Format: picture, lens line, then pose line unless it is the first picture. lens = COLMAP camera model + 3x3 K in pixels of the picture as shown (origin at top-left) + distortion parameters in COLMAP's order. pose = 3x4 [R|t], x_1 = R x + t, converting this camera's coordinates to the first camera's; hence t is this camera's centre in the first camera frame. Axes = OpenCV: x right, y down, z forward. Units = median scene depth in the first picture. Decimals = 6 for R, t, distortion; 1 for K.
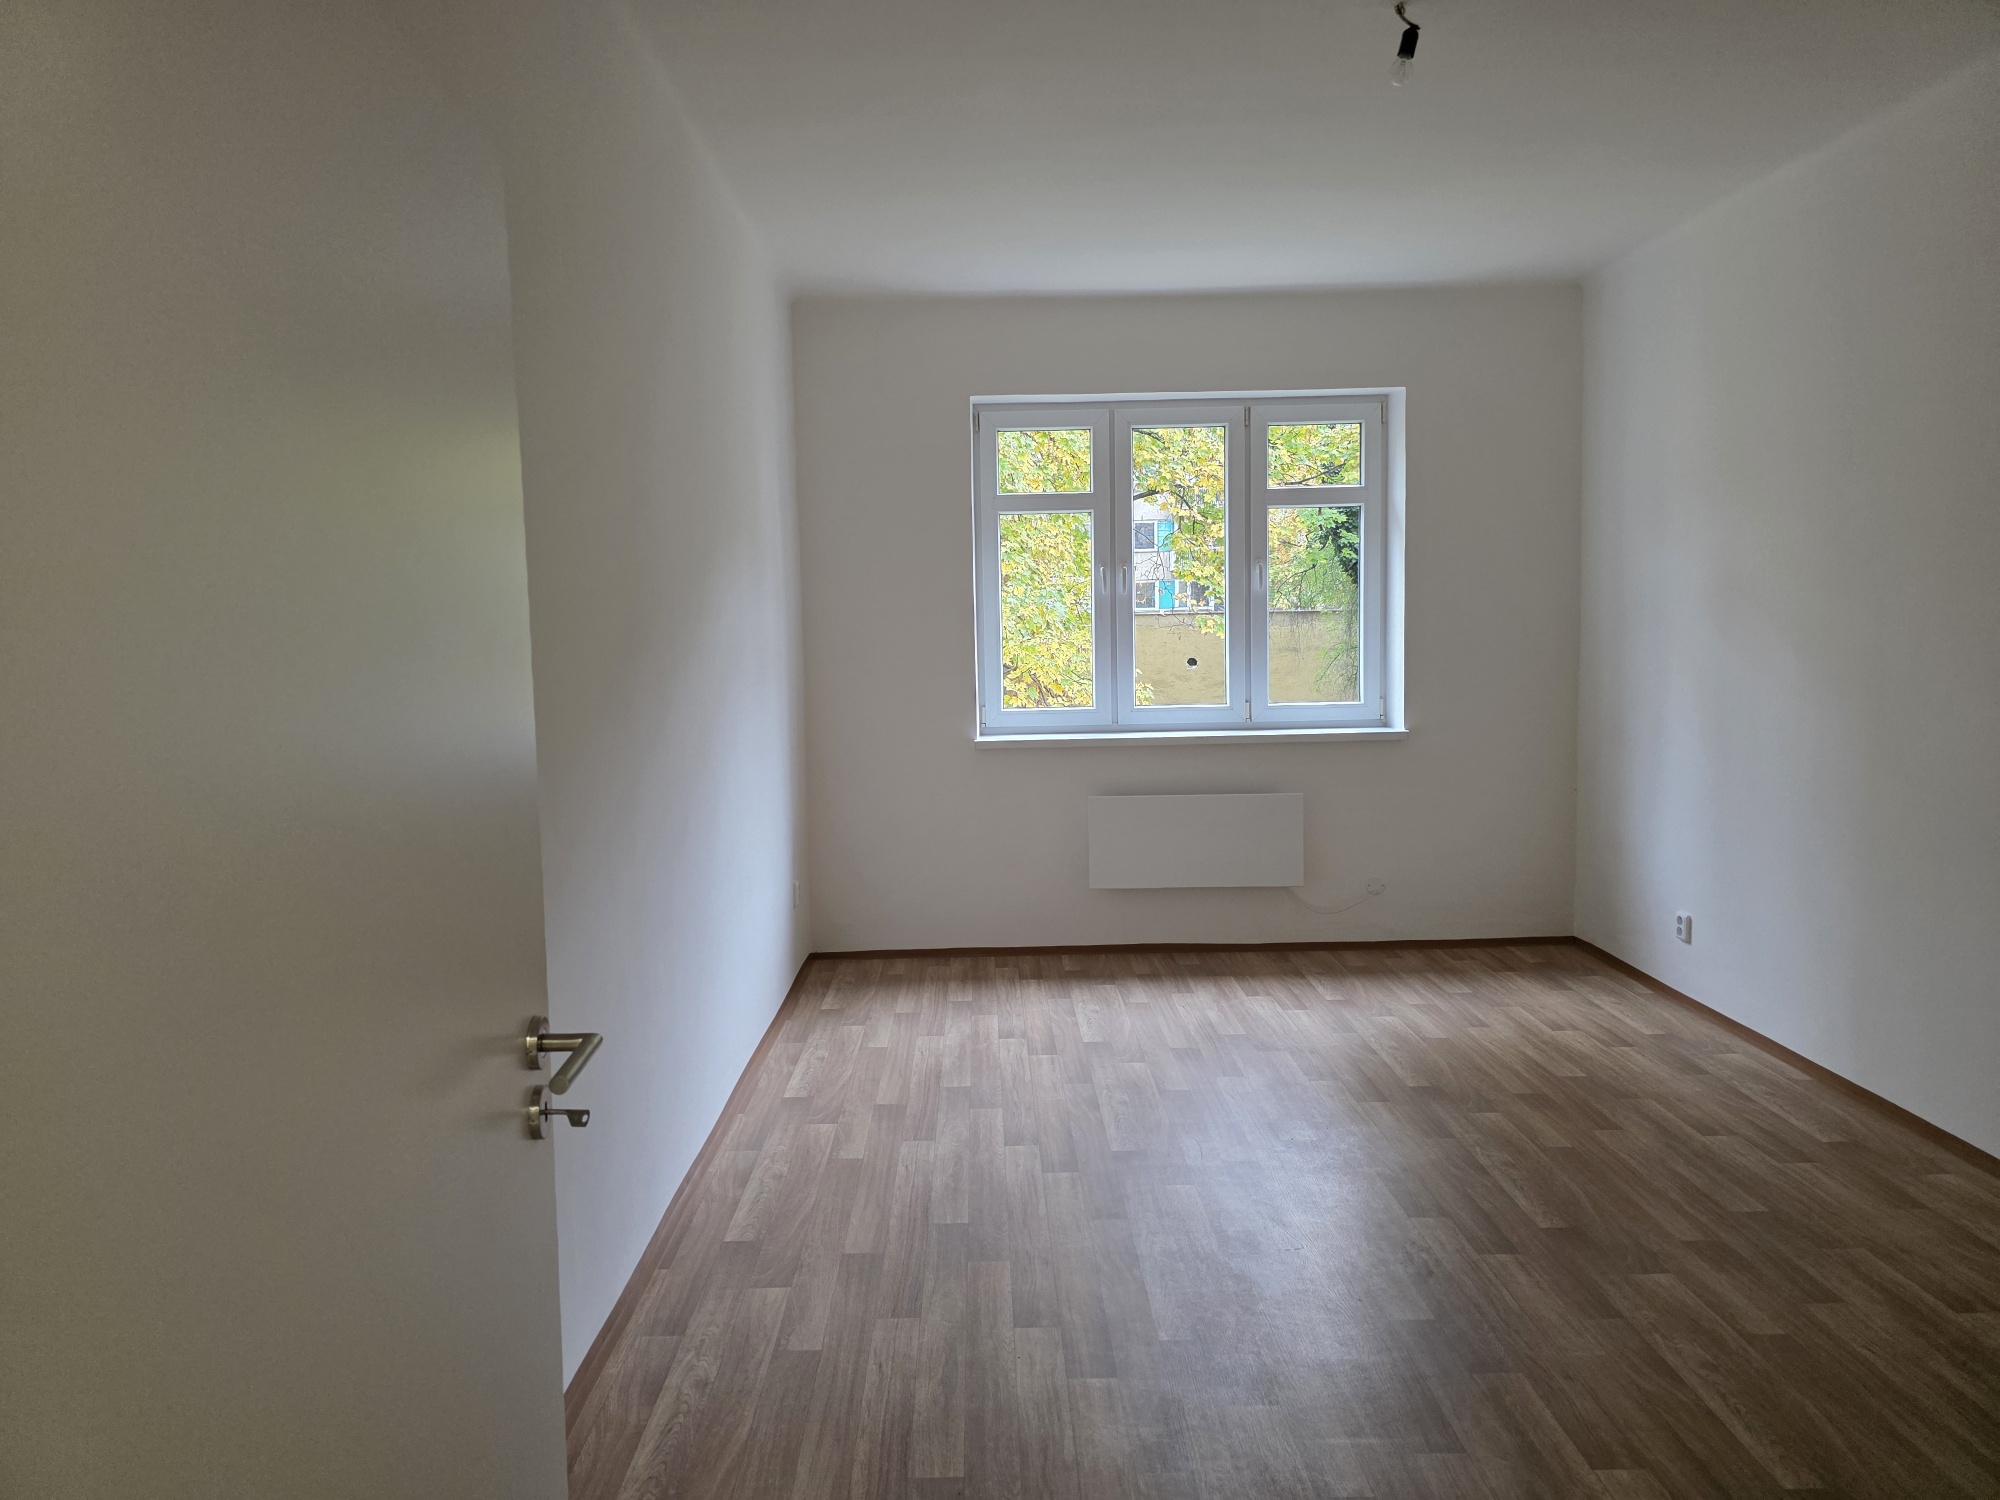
lens RADIAL K [[1343.6, 0, 979.0], [0, 1343.6, 723.1], [0, 0, 1]] dist [0.047624, -0.038239]
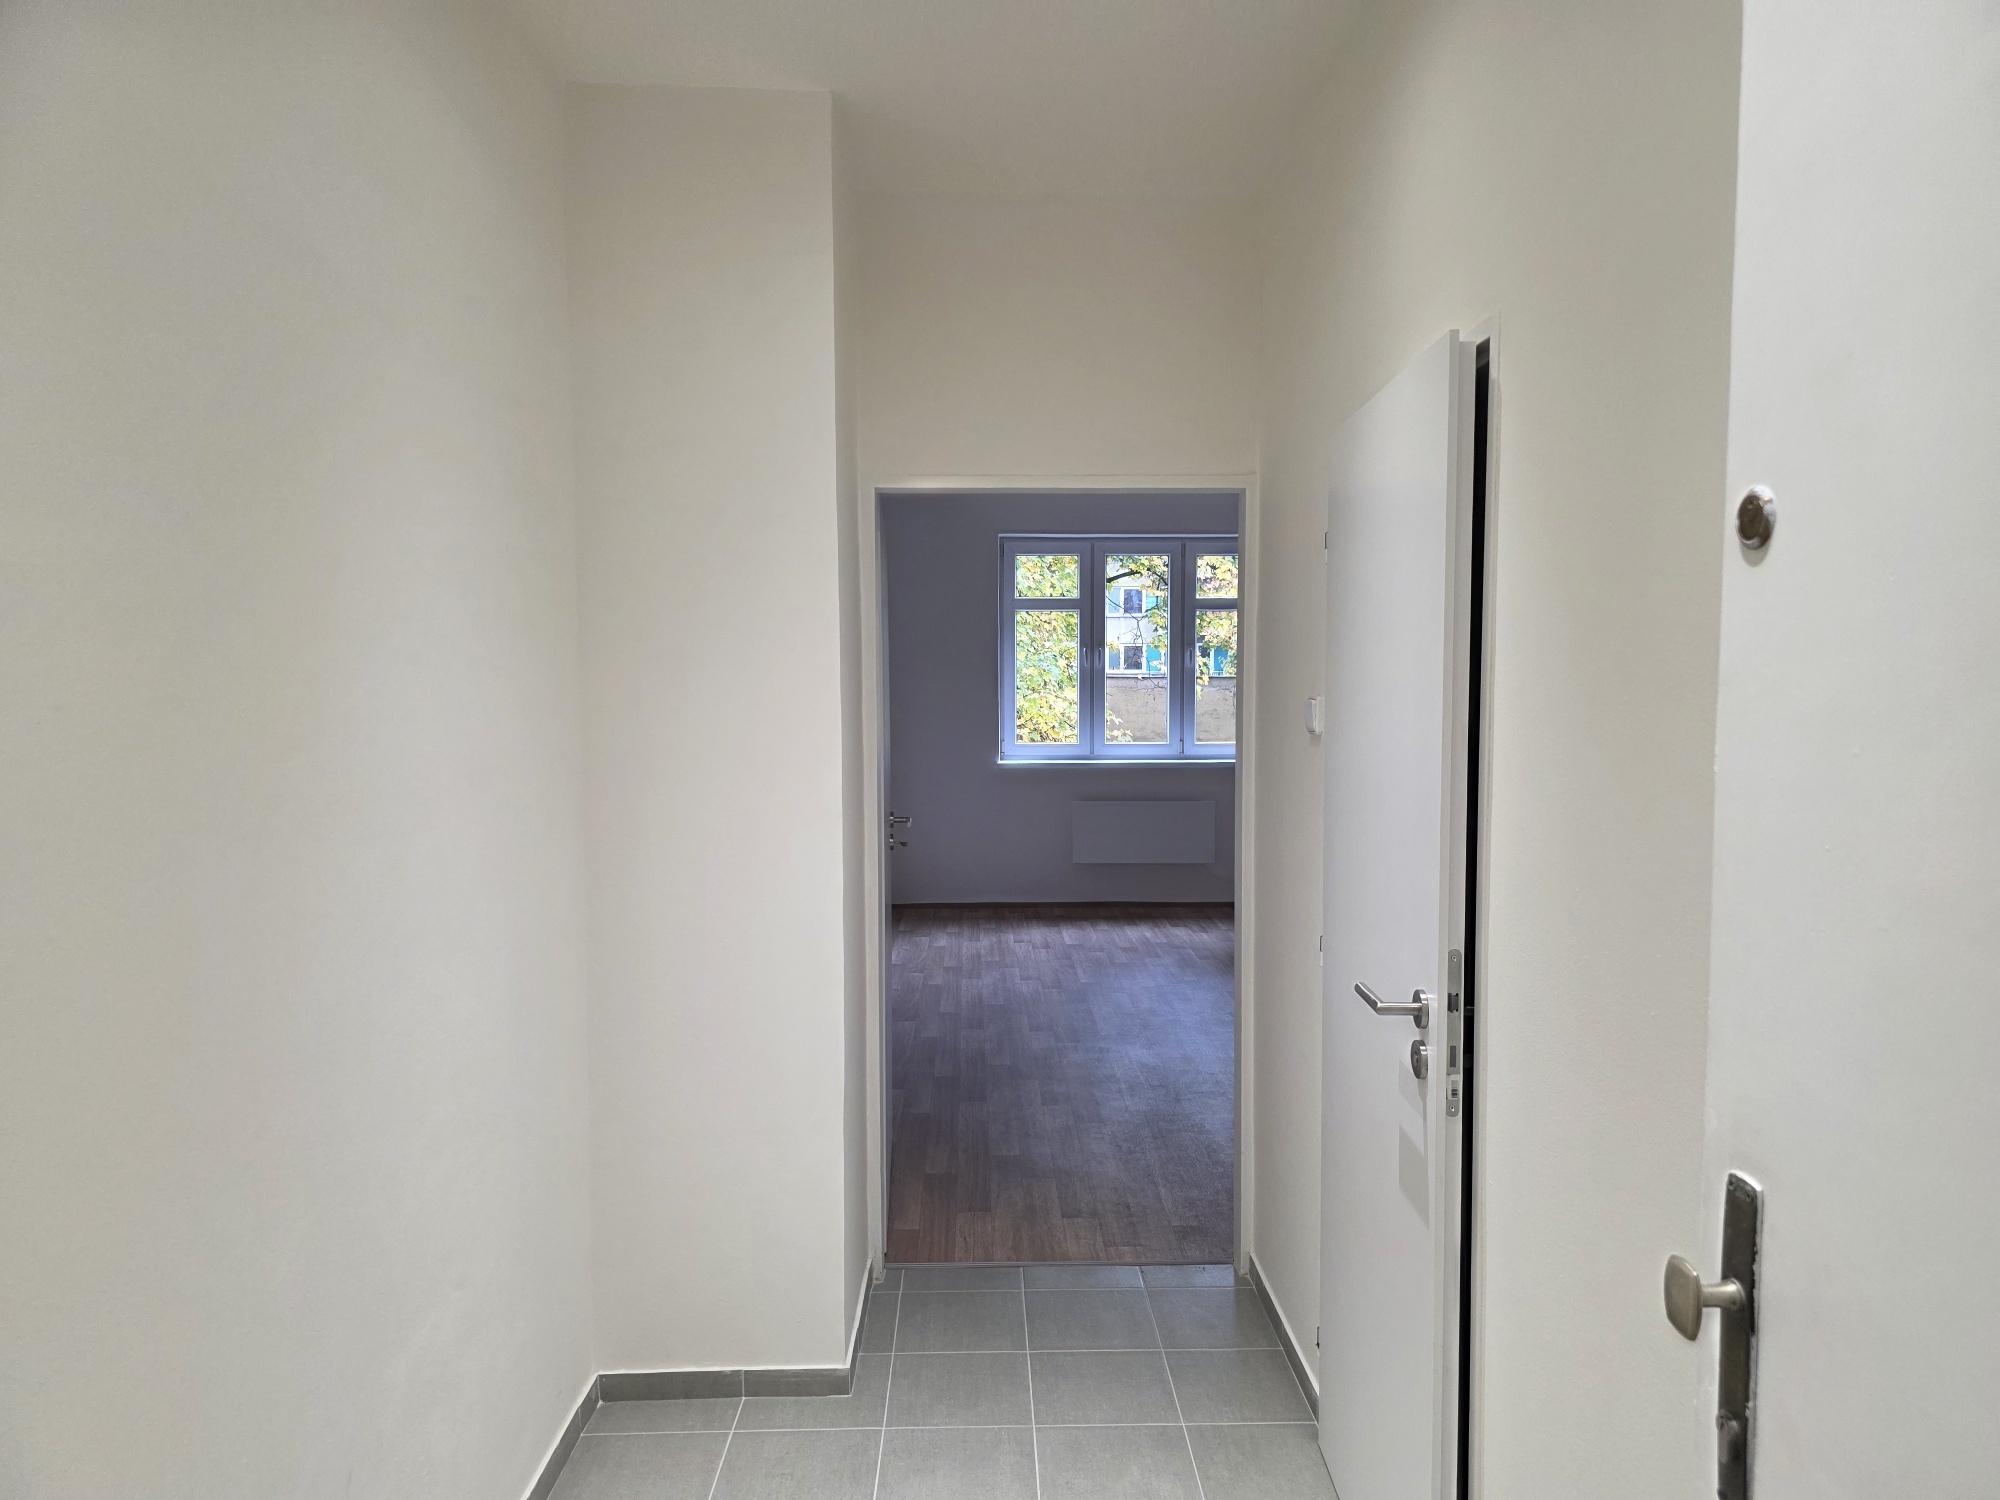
lens RADIAL K [[1343.6, 0, 994.3], [0, 1343.6, 748.7], [0, 0, 1]] dist [0.047624, -0.038239]
pose [[0.999690, 0.017495, 0.017730, -0.037120], [-0.017078, 0.999580, -0.023412, 0.035505], [-0.018132, 0.023102, 0.999569, -0.544345]]
